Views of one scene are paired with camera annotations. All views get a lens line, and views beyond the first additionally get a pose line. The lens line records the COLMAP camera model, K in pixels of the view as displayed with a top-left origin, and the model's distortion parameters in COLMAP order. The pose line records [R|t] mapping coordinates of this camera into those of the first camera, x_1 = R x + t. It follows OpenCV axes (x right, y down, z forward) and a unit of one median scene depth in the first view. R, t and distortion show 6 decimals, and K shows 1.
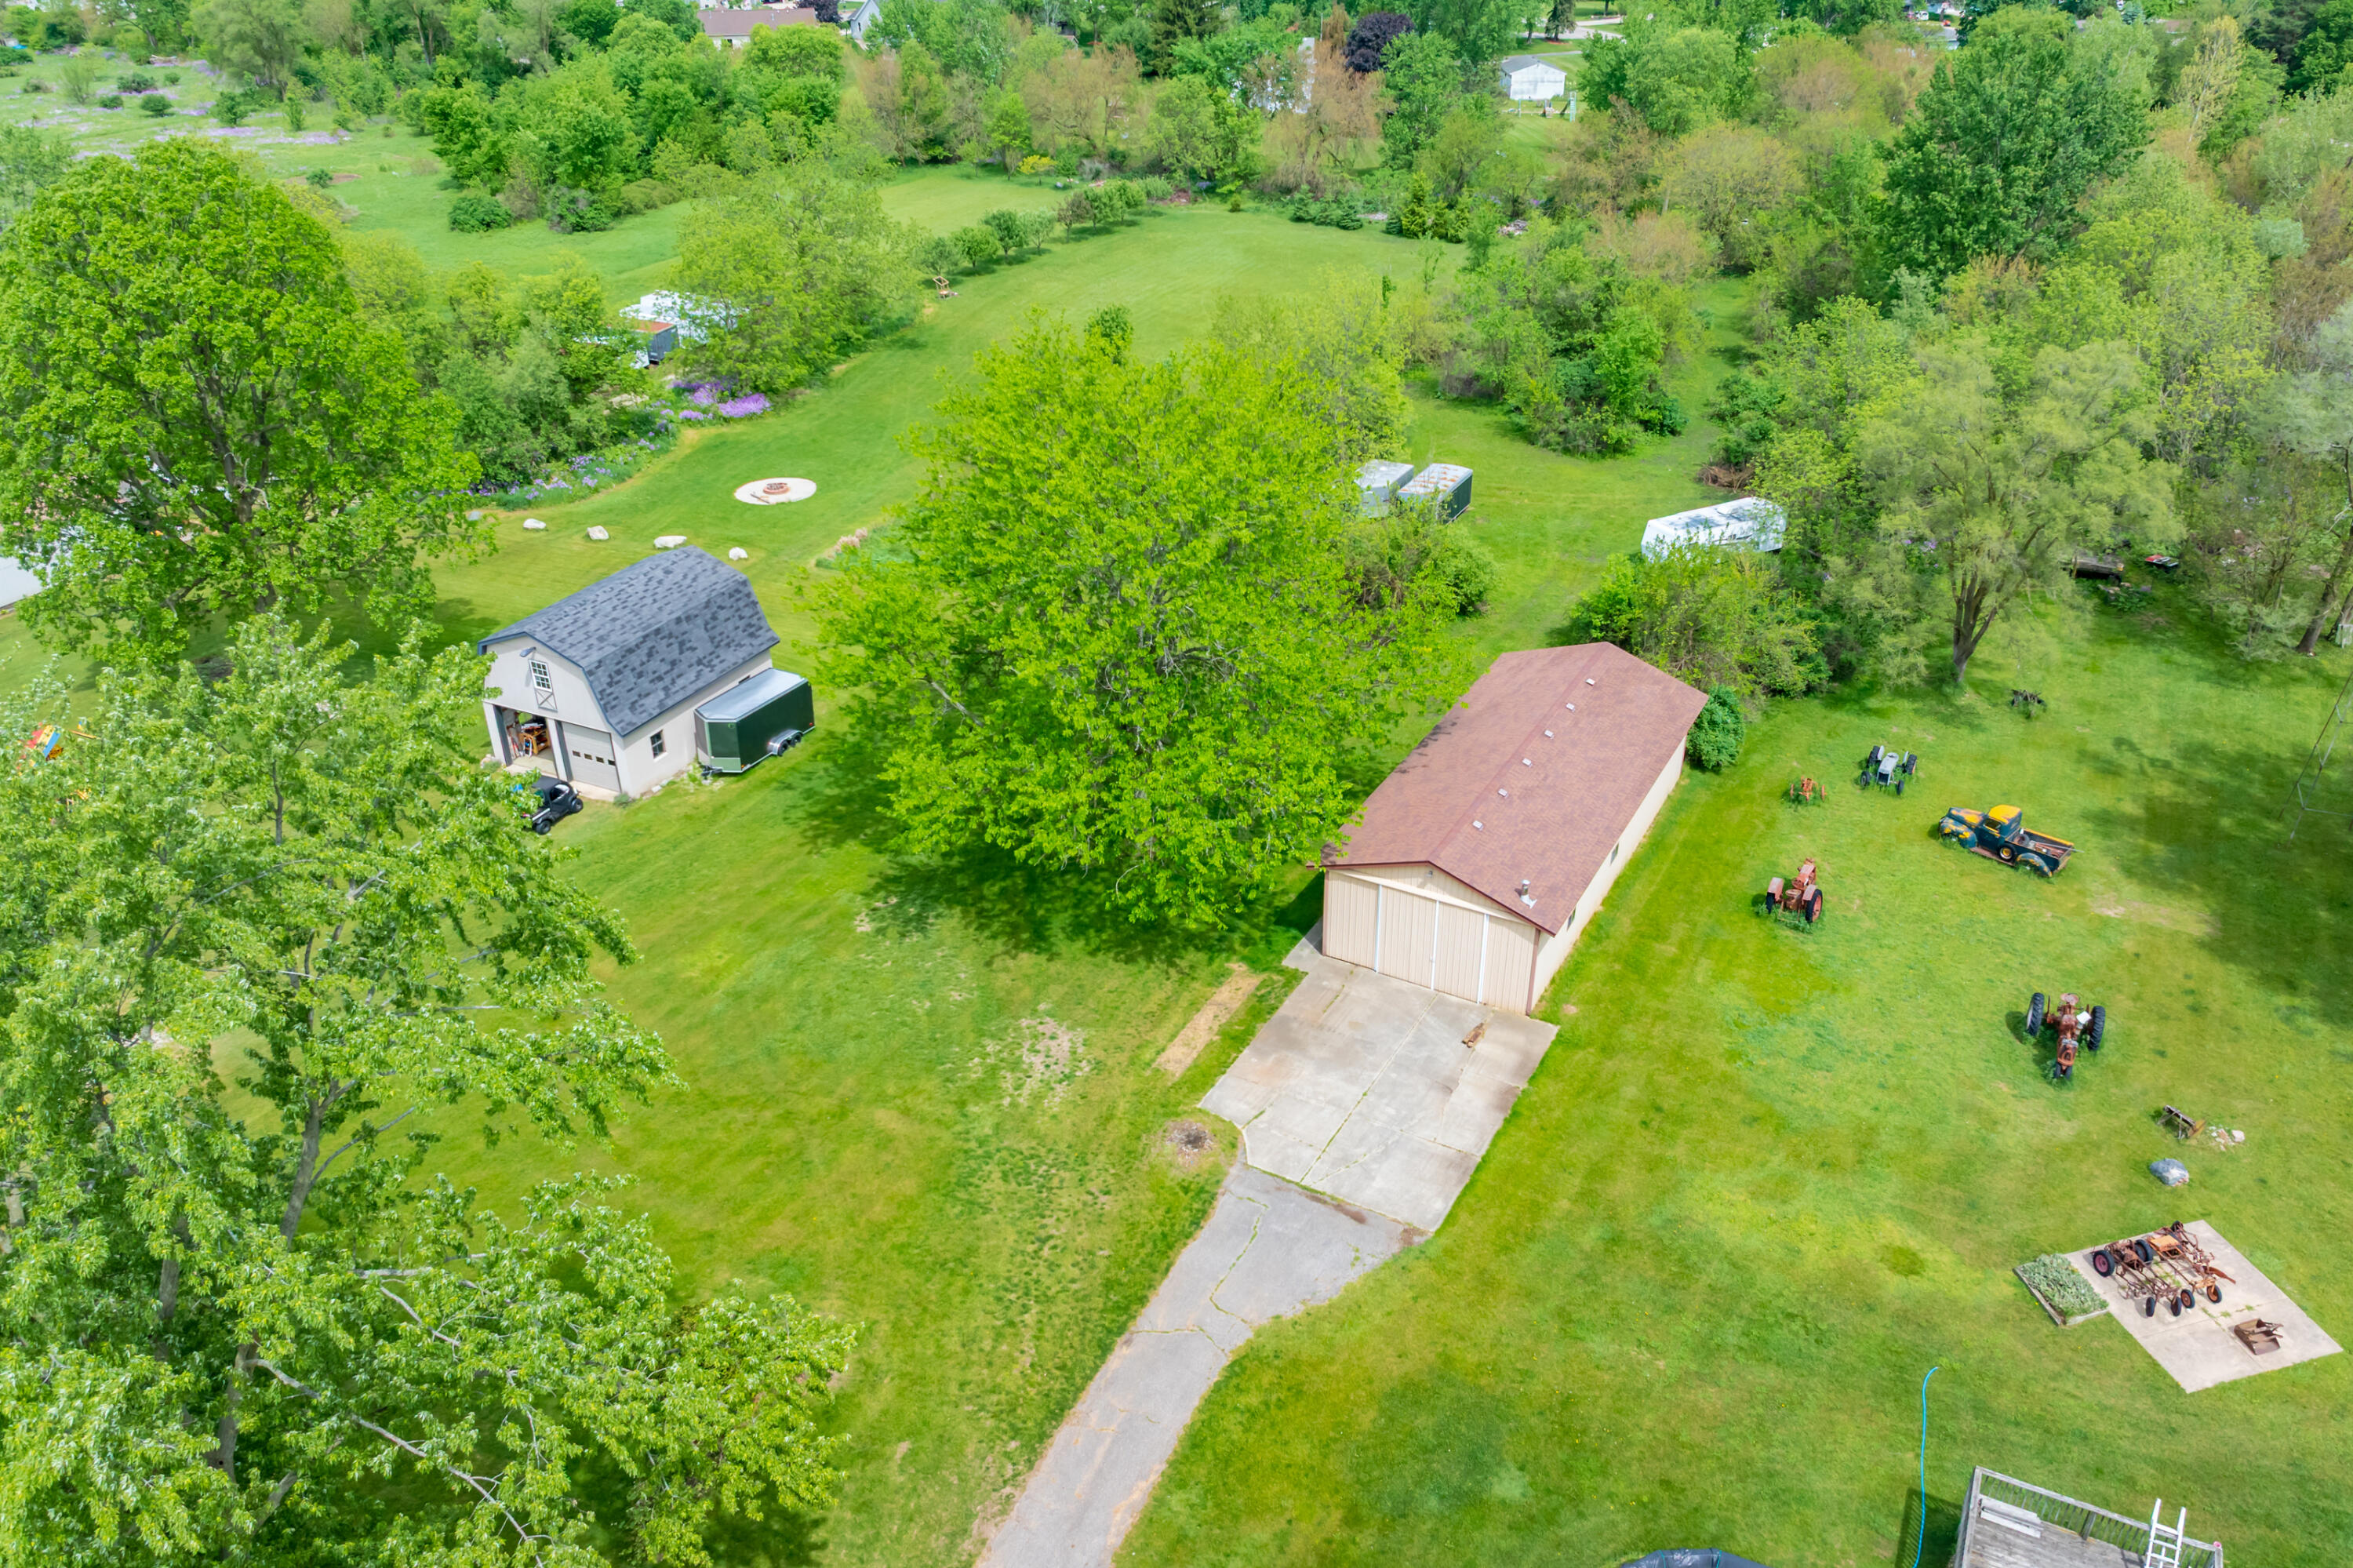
lens RADIAL K [[1708.4, 0, 1253.8], [0, 1708.4, 782.8], [0, 0, 1]] dist [-0.033775, 0.000963]
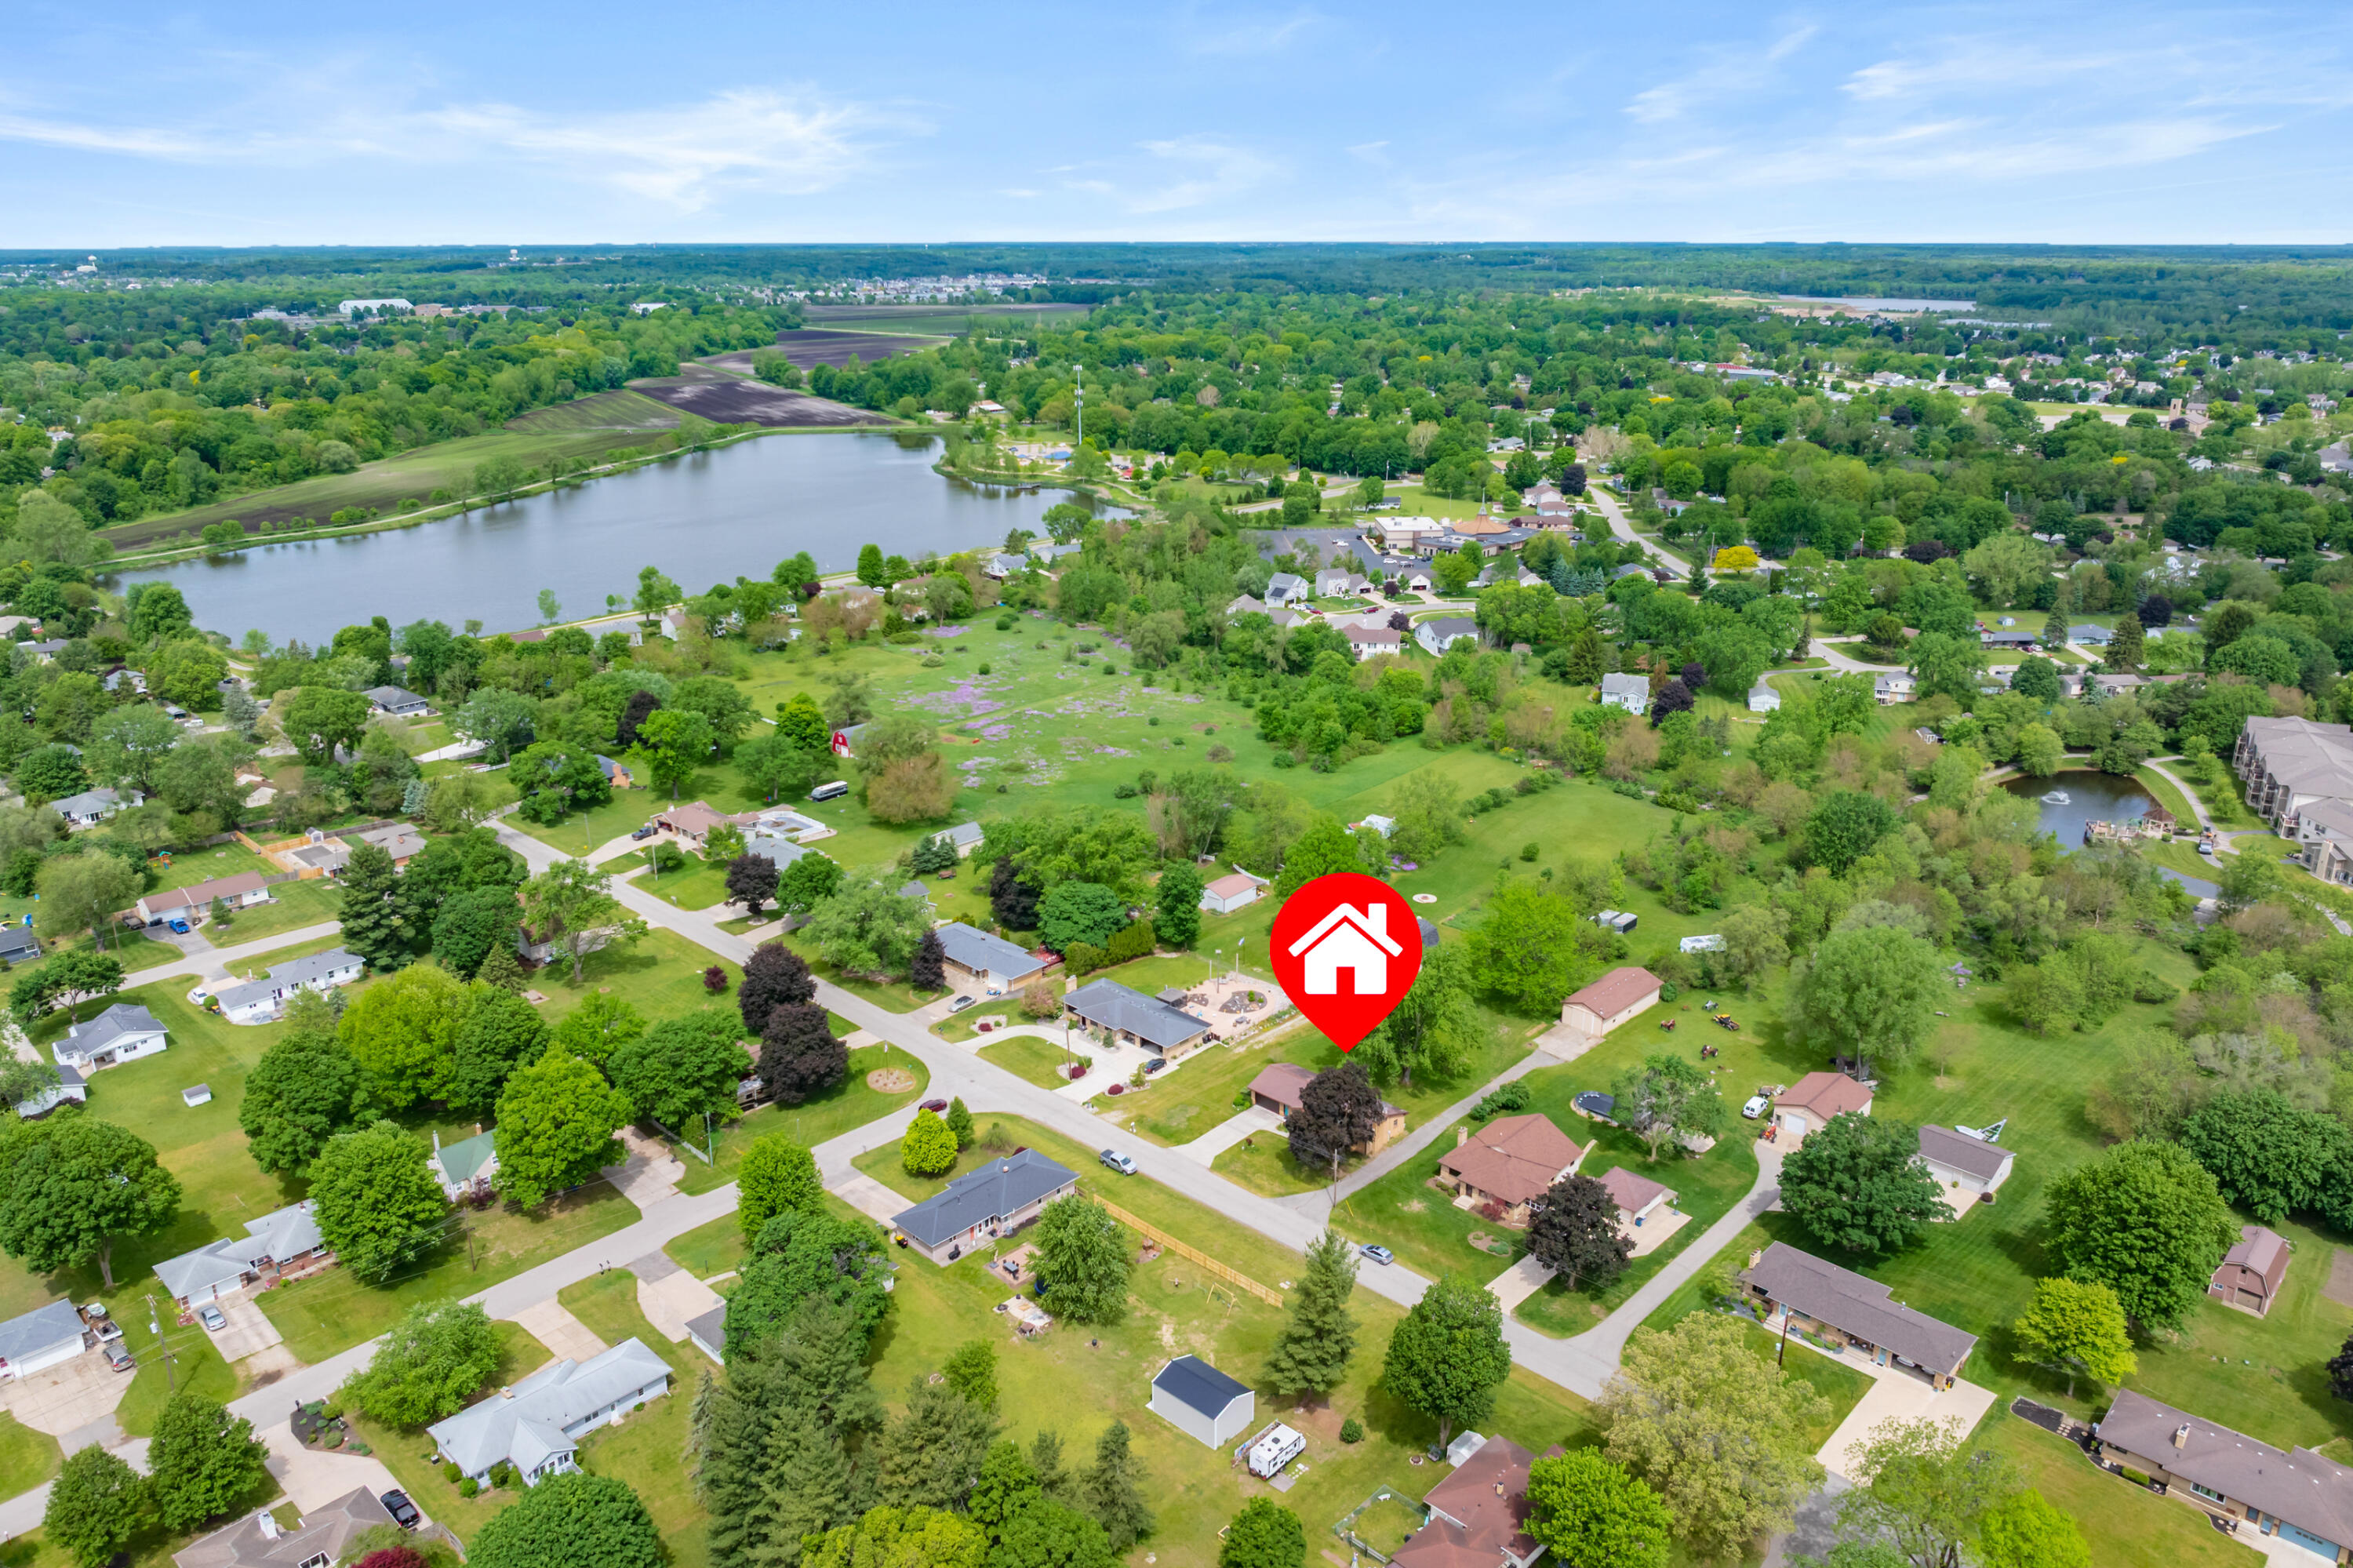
lens RADIAL K [[1733.8, 0, 1176.5], [0, 1733.8, 784.0], [0, 0, 1]] dist [-0.034196, 0.013817]
pose [[0.957418, 0.093248, -0.273231, 0.275898], [-0.141581, 0.976436, -0.162872, 0.398571], [0.251605, 0.194621, 0.948060, -4.097309]]
